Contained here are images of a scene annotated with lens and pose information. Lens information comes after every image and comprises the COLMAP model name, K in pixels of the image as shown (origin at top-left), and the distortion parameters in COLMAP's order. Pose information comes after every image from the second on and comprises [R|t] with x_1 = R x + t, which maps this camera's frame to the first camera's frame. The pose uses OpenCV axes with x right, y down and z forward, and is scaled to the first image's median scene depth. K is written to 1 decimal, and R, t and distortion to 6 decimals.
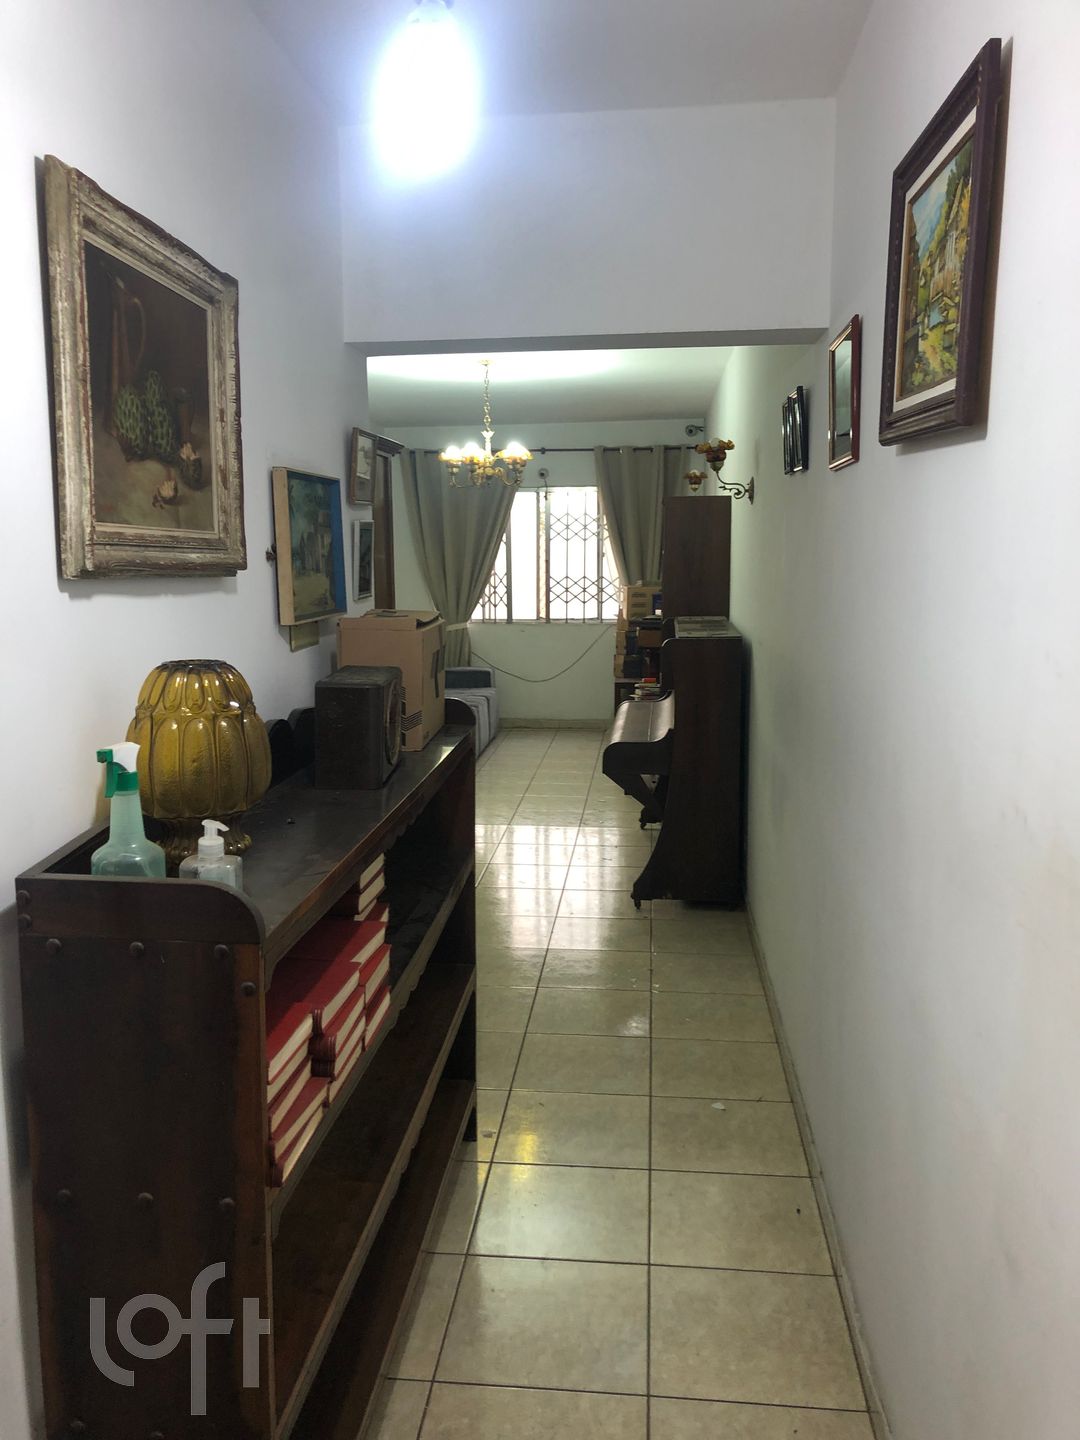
lens RADIAL K [[1201.9, 0, 522.9], [0, 1201.9, 712.7], [0, 0, 1]] dist [0.319791, -0.002951]
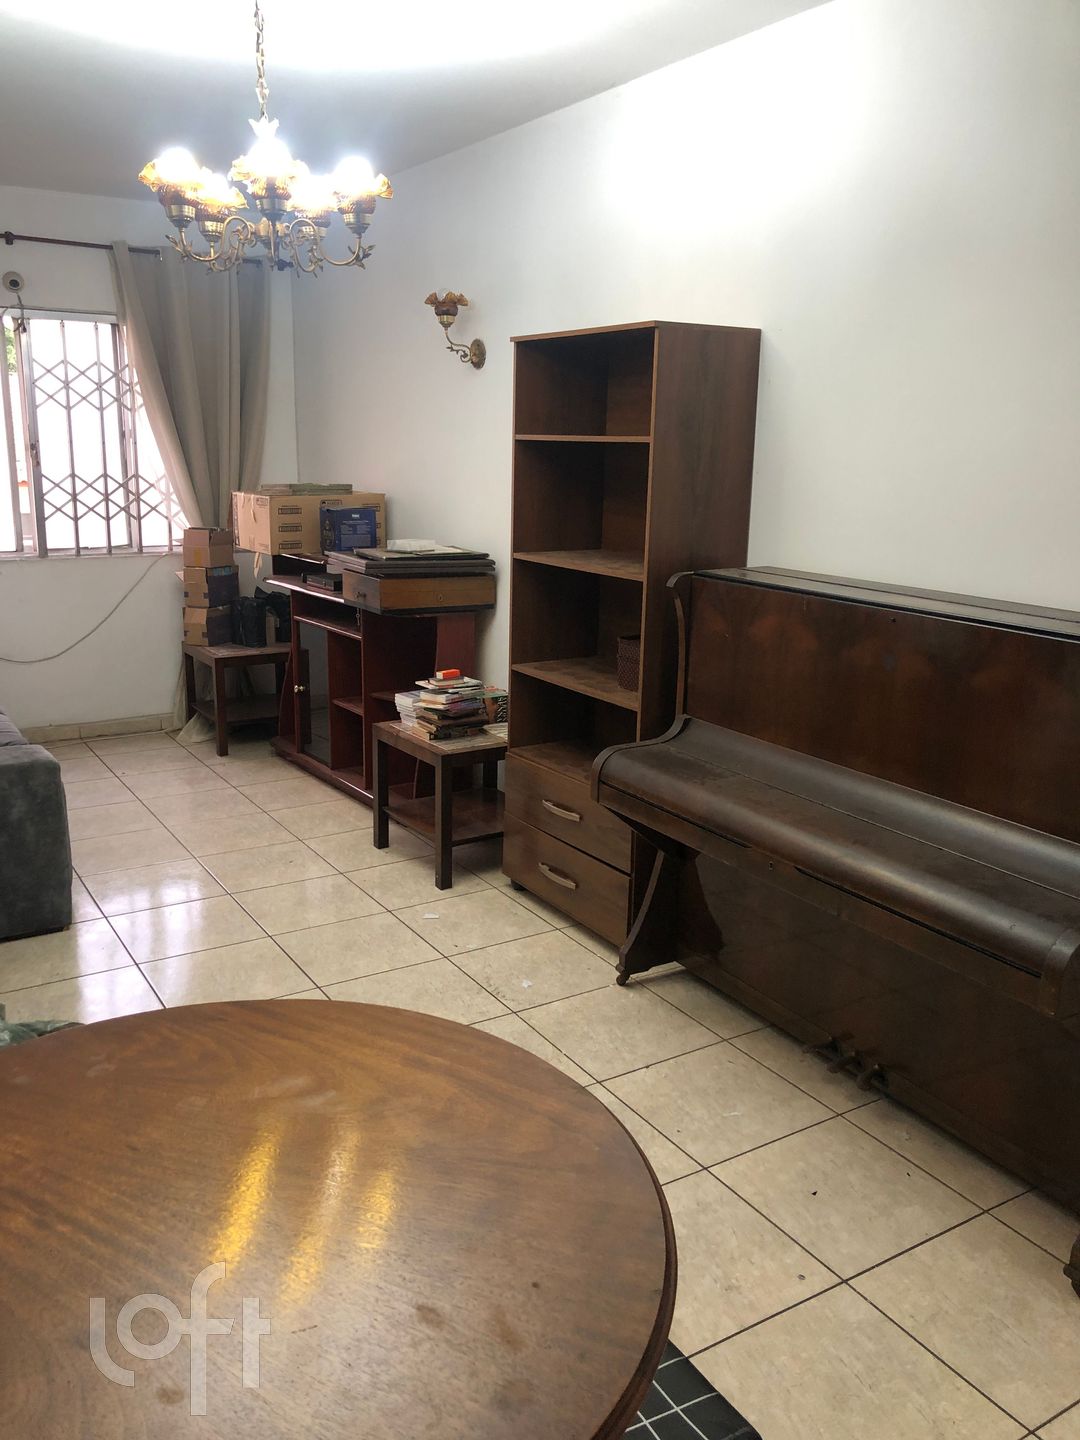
lens RADIAL K [[1198.9, 0, 540.0], [0, 1198.9, 720.0], [0, 0, 1]] dist [0.000084, 0.084722]
pose [[0.783776, -0.126260, 0.608073, -0.150510], [0.064321, 0.990354, 0.122730, -0.053980], [-0.617703, -0.057081, 0.784337, 0.418686]]
